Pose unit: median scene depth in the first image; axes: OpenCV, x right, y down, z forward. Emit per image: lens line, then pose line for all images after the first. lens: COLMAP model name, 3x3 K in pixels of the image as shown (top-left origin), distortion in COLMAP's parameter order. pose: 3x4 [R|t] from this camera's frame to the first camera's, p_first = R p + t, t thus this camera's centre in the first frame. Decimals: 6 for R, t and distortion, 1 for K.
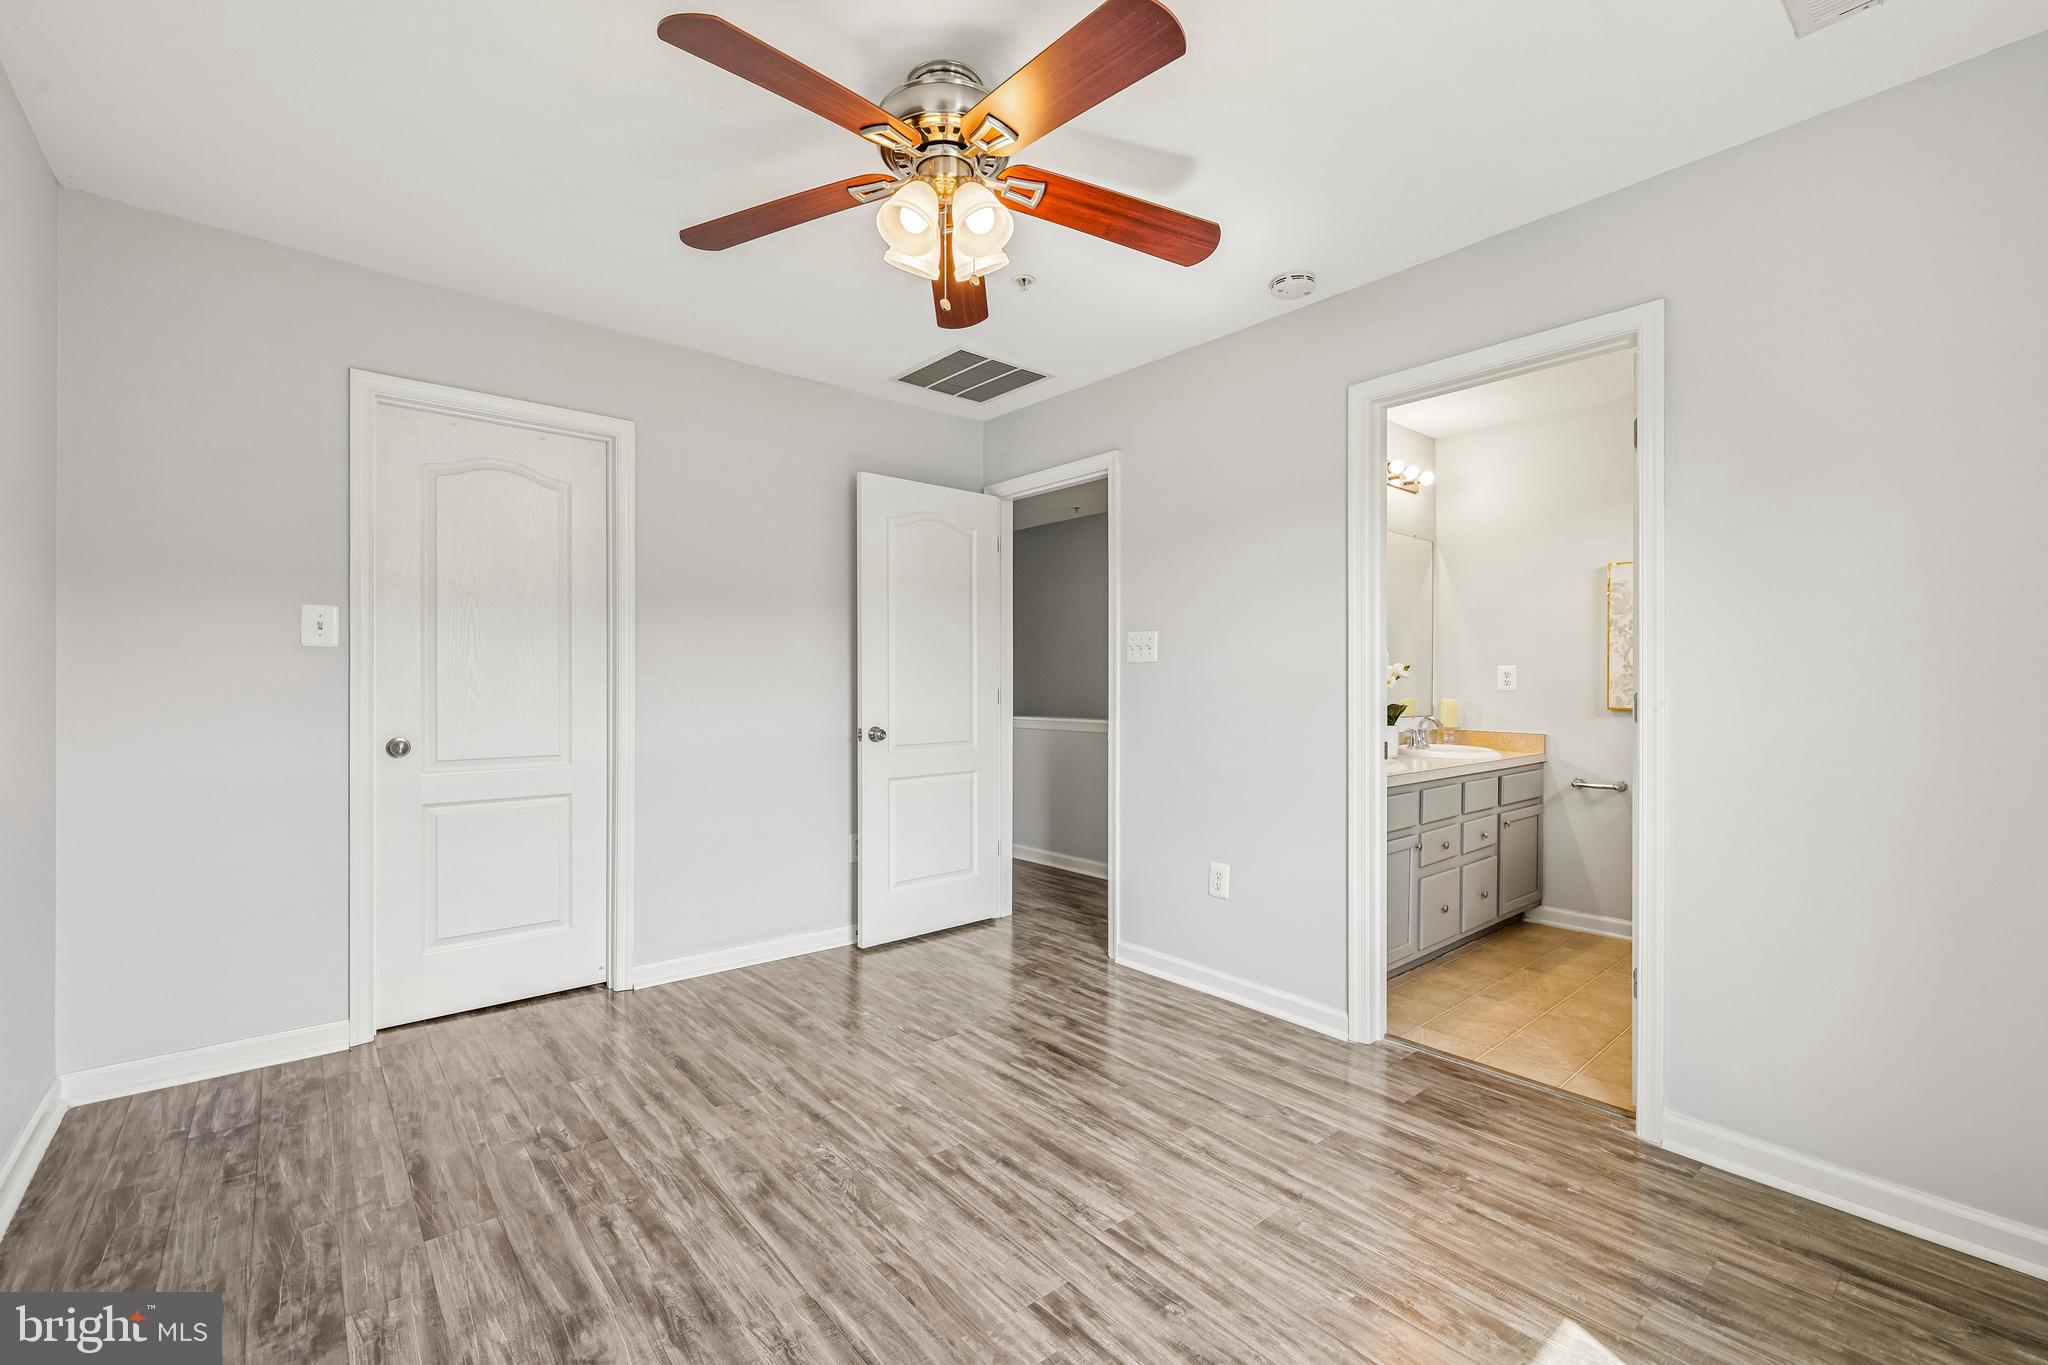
lens RADIAL K [[856.0, 0, 1016.6], [0, 856.0, 689.1], [0, 0, 1]] dist [-0.000579, -0.000114]
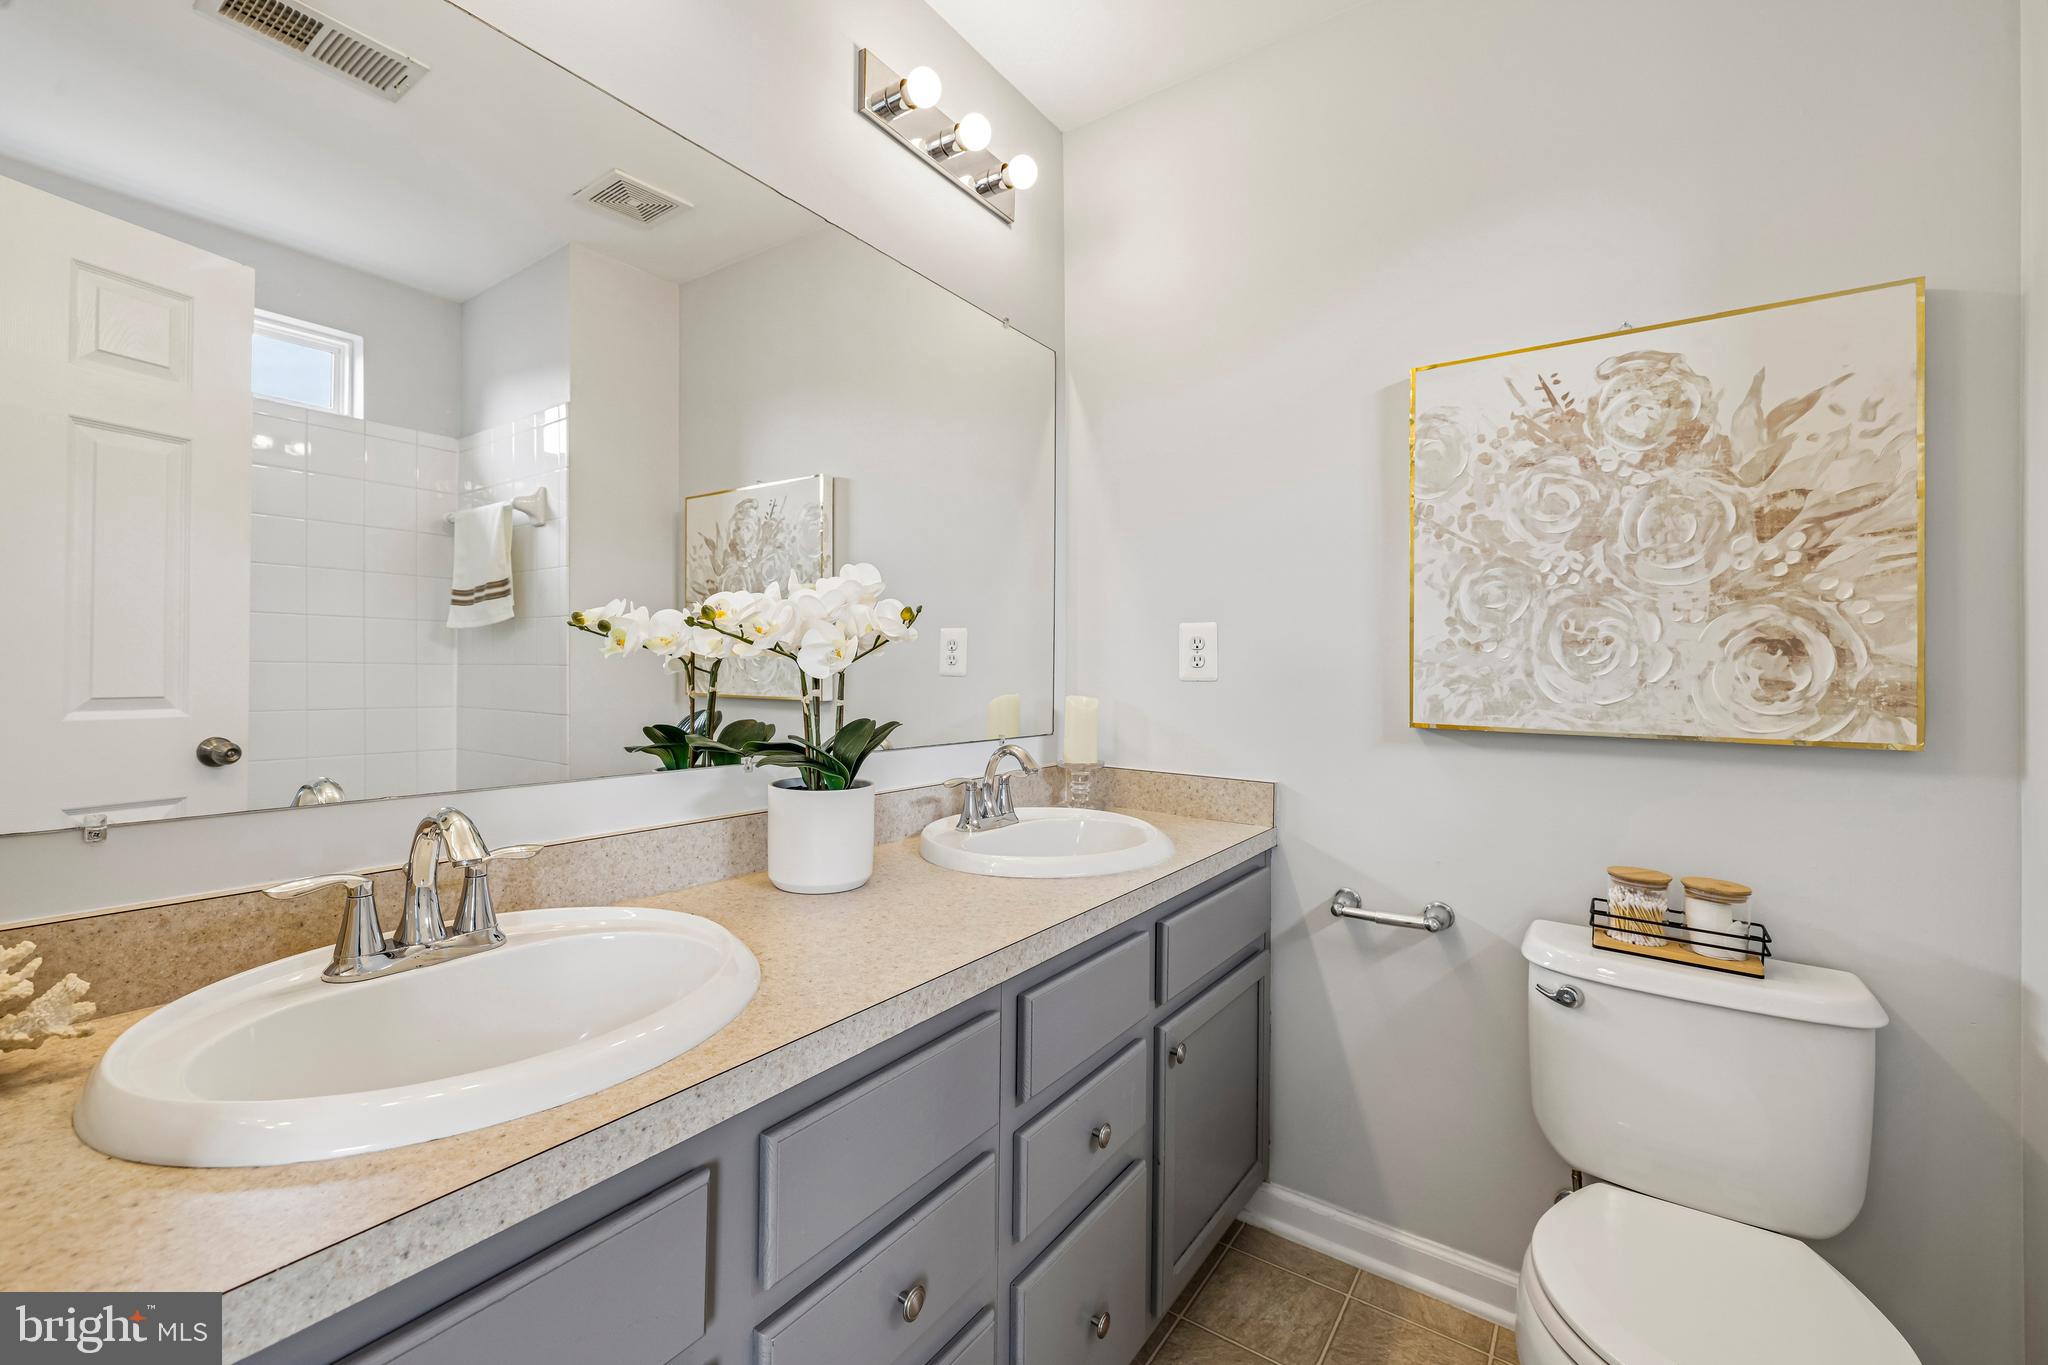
lens RADIAL K [[856.0, 0, 1020.8], [0, 856.0, 670.1], [0, 0, 1]] dist [-0.000579, -0.000114]
pose [[0.966930, 0.000884, 0.255039, 0.394736], [-0.000396, 0.999998, -0.001965, -0.002624], [-0.255041, 0.001799, 0.966929, 0.632674]]
